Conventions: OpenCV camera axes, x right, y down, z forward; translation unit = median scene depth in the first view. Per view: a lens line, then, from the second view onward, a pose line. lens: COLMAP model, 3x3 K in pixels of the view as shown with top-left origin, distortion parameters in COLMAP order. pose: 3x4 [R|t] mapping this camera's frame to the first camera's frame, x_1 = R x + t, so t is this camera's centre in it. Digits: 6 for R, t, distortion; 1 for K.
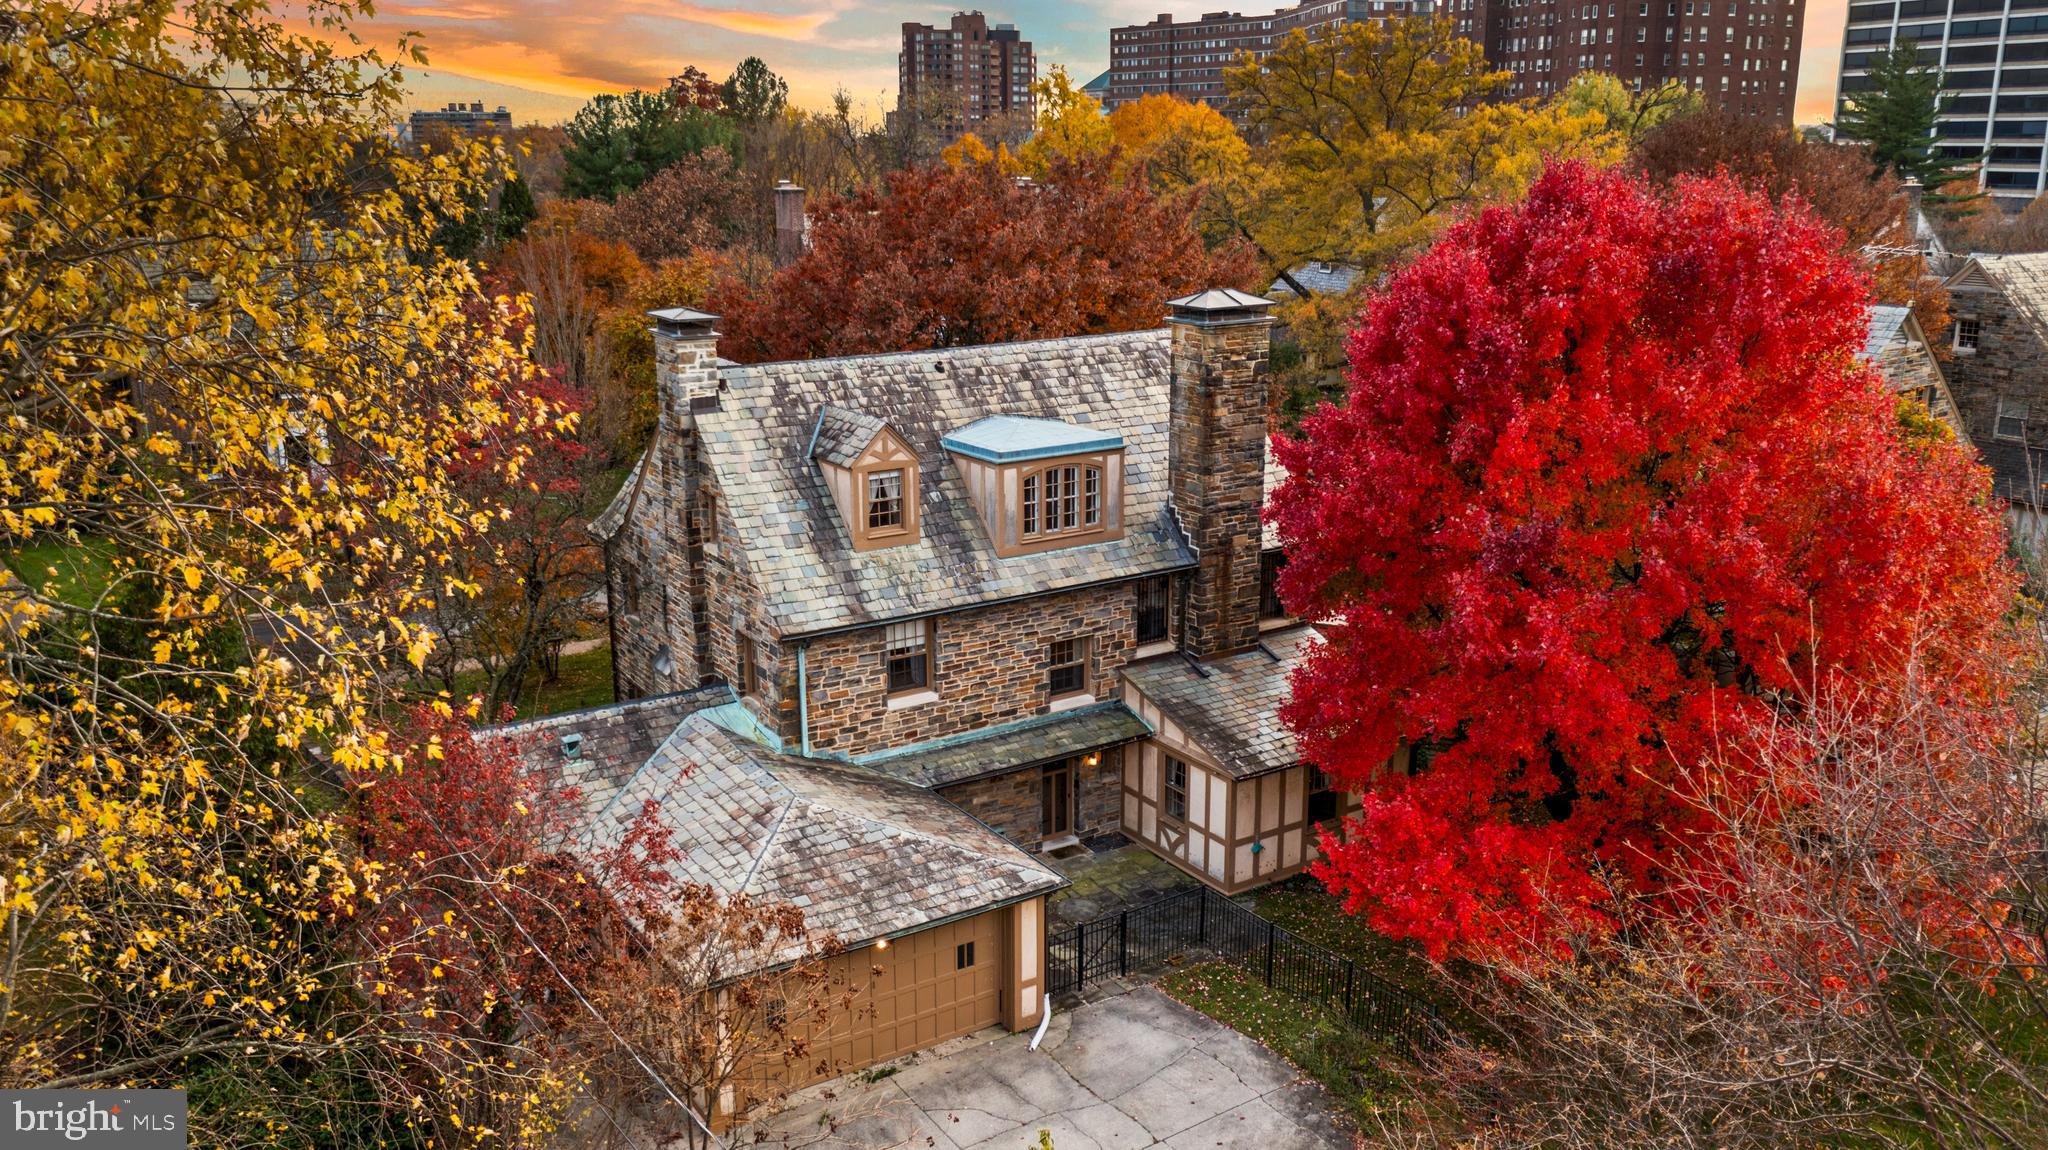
lens RADIAL K [[1631.1, 0, 1024.0], [0, 1631.1, 575.0], [0, 0, 1]] dist [-0.026695, -0.002558]
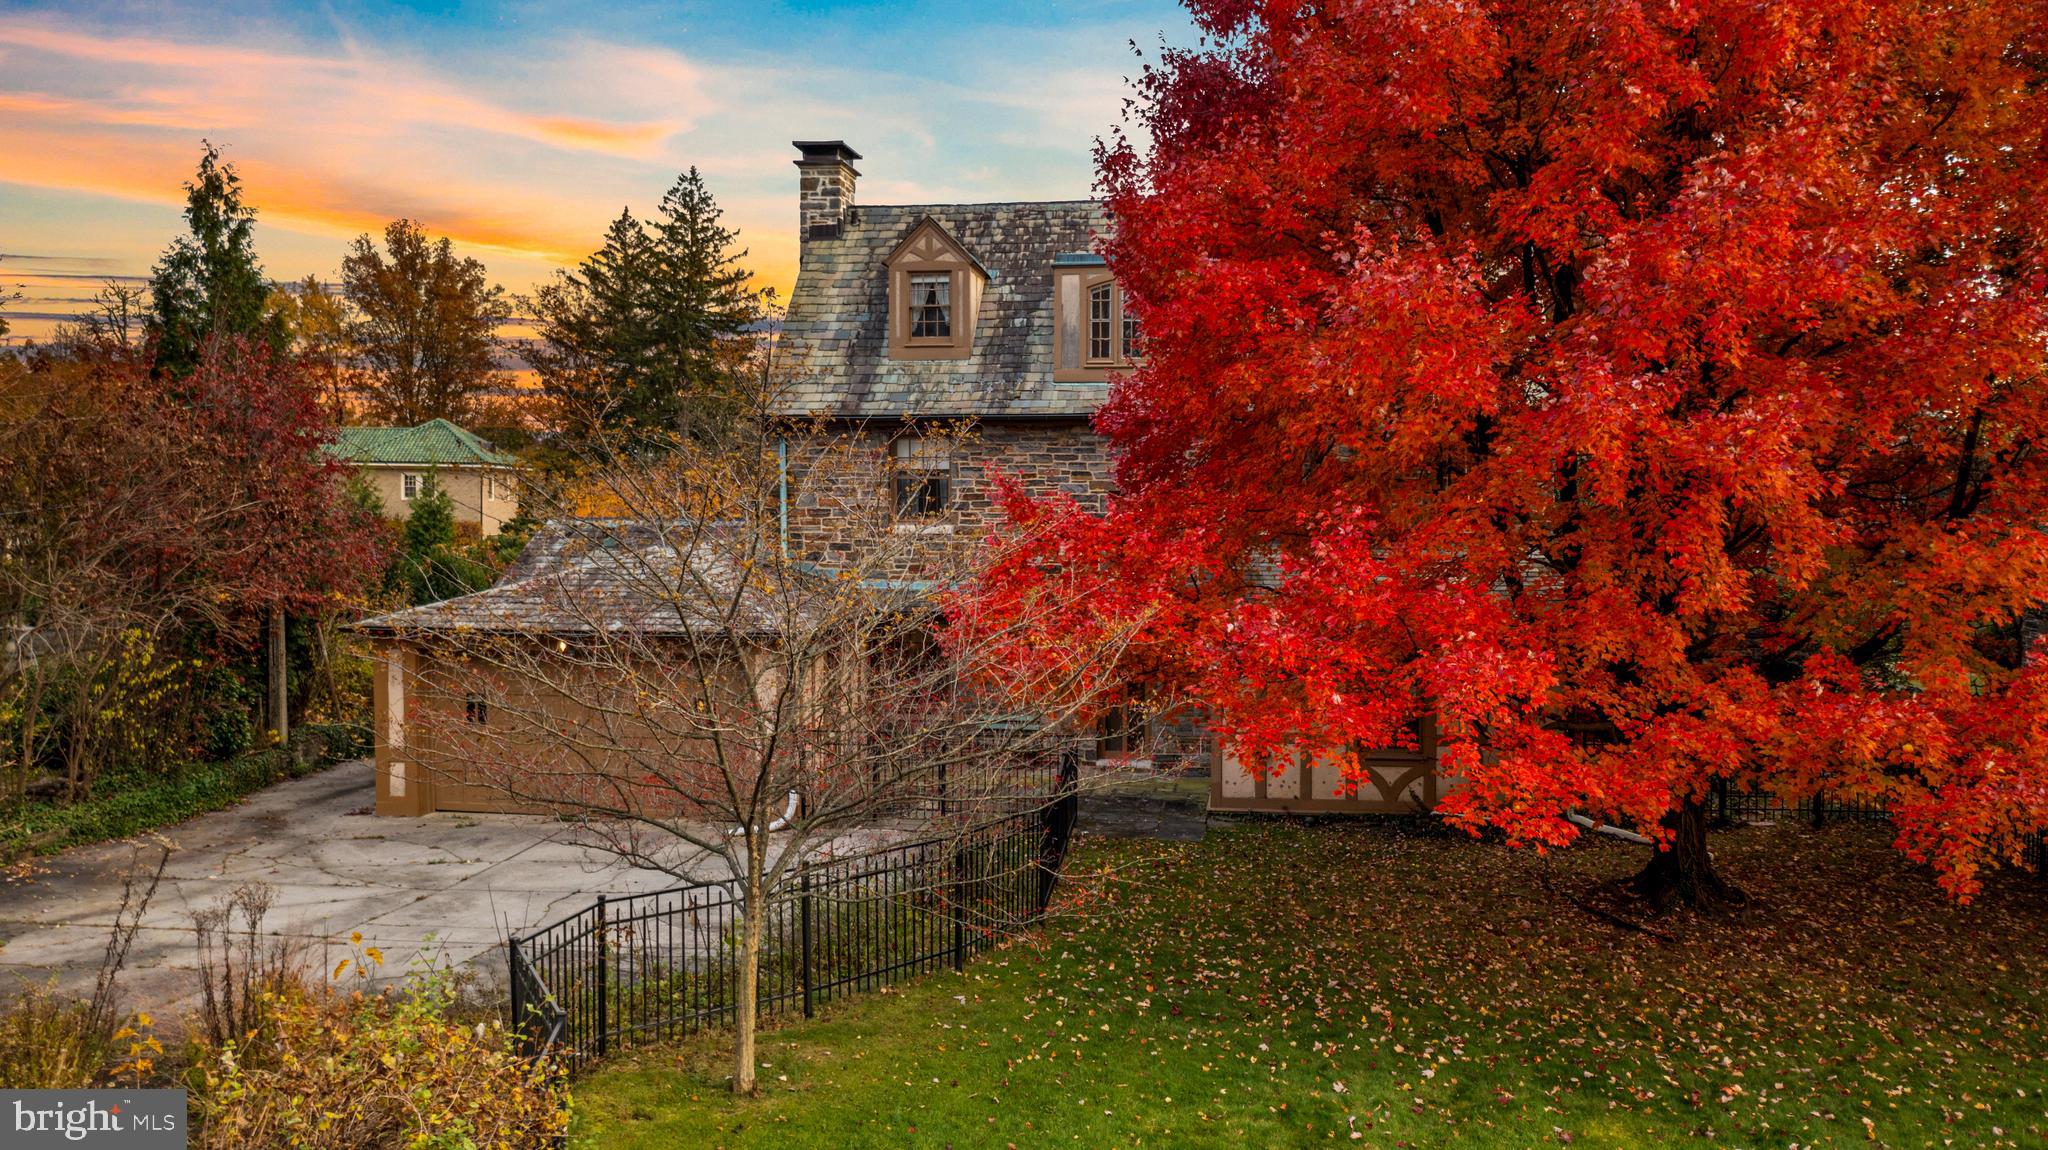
lens RADIAL K [[1631.1, 0, 1024.0], [0, 1631.1, 575.0], [0, 0, 1]] dist [-0.026695, -0.002558]
pose [[0.747527, 0.028397, -0.663624, 0.528448], [-0.176489, 0.971664, -0.157225, 0.219485], [0.640356, 0.234652, 0.731357, 0.393730]]
